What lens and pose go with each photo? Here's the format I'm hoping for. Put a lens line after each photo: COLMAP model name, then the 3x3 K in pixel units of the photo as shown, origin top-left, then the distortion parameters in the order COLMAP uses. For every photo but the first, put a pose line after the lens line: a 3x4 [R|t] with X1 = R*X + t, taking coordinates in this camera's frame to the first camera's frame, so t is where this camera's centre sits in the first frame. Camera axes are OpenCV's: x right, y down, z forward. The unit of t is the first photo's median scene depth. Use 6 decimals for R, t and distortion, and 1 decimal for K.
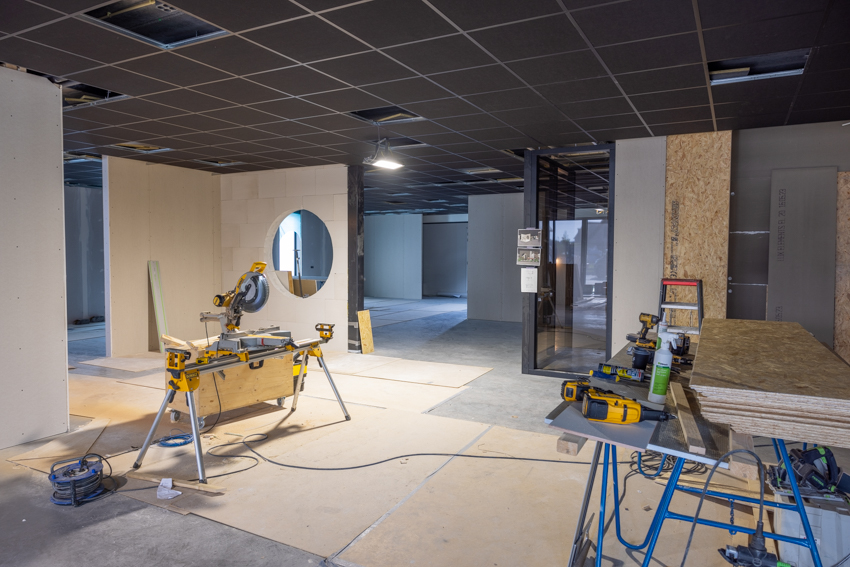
lens RADIAL K [[574.7, 0, 423.4], [0, 574.7, 281.5], [0, 0, 1]] dist [0.004977, 0.007205]
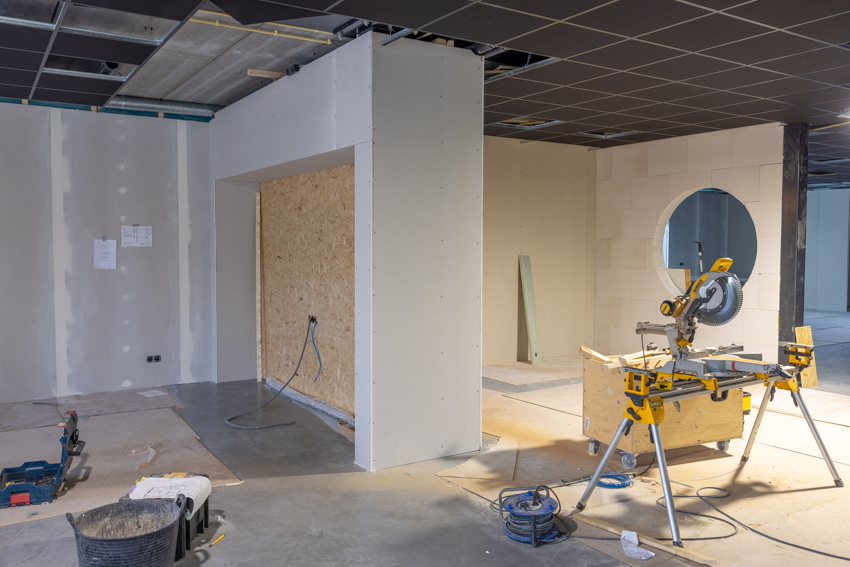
lens RADIAL K [[715.5, 0, 426.1], [0, 715.5, 283.1], [0, 0, 1]] dist [0.003810, 0.013910]
pose [[0.880605, 0.021844, -0.473347, -0.181771], [-0.020539, 0.999758, 0.007928, -0.001186], [0.473405, 0.002740, 0.880840, -0.001771]]
